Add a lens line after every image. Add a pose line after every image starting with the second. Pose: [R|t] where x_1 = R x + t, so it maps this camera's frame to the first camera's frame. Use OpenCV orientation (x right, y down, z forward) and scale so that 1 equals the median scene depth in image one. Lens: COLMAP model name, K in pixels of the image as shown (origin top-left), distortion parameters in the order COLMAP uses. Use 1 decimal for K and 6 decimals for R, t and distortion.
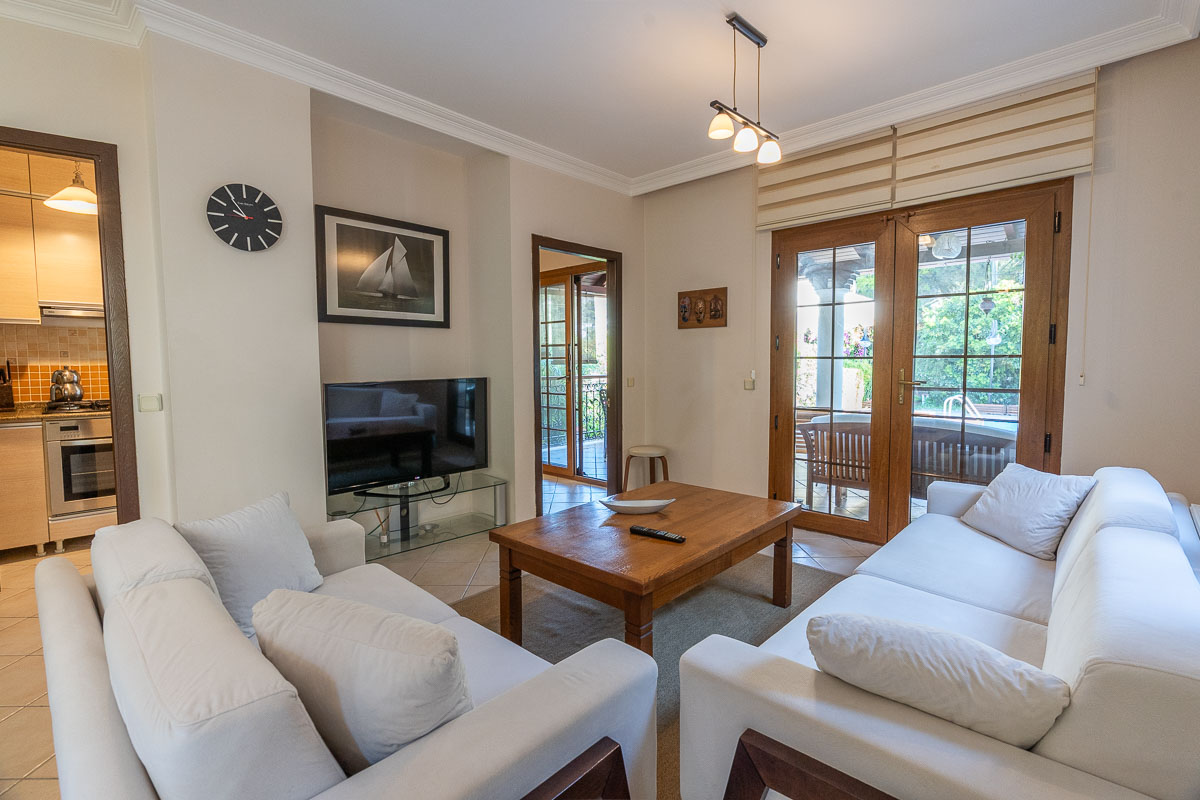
lens RADIAL K [[541.5, 0, 598.5], [0, 541.5, 395.5], [0, 0, 1]] dist [-0.005163, 0.000019]
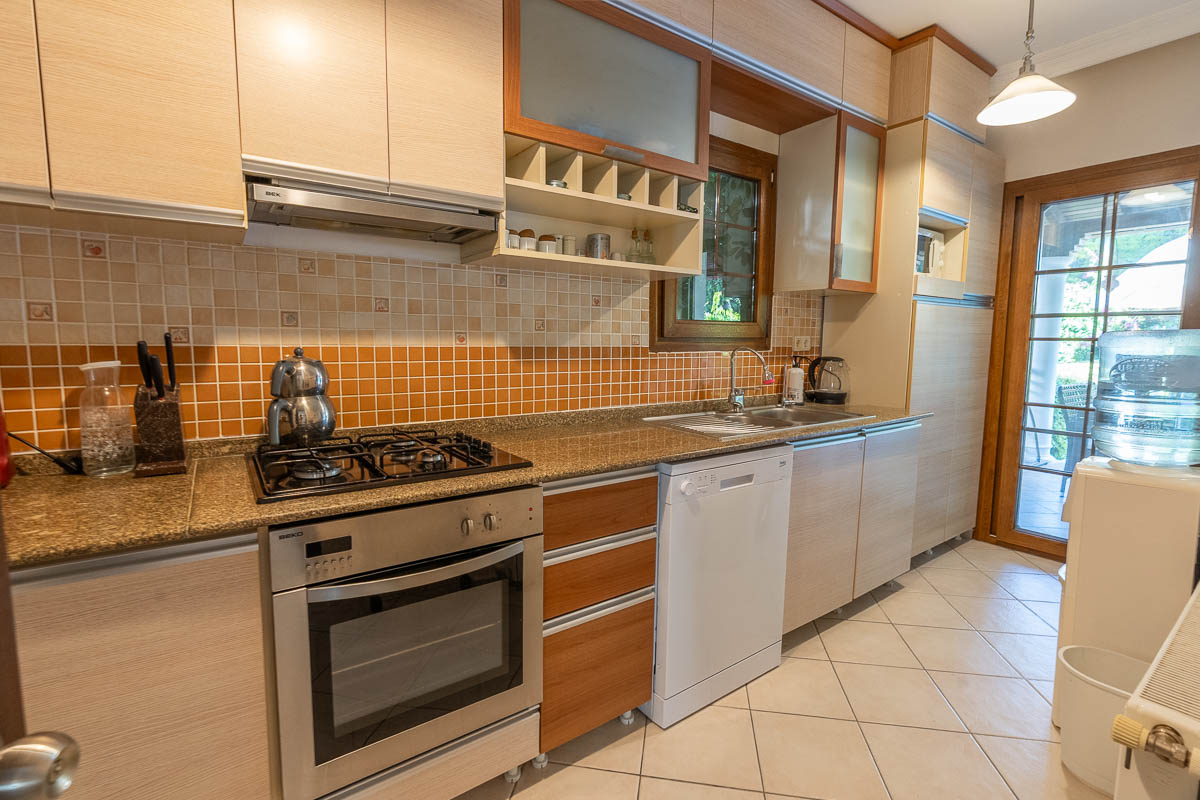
lens RADIAL K [[541.5, 0, 598.5], [0, 541.5, 395.5], [0, 0, 1]] dist [-0.005163, 0.000019]
pose [[0.983549, 0.031002, -0.177962, -0.716509], [-0.023880, 0.998831, 0.042025, -0.043353], [0.179057, -0.037084, 0.983140, 0.665423]]
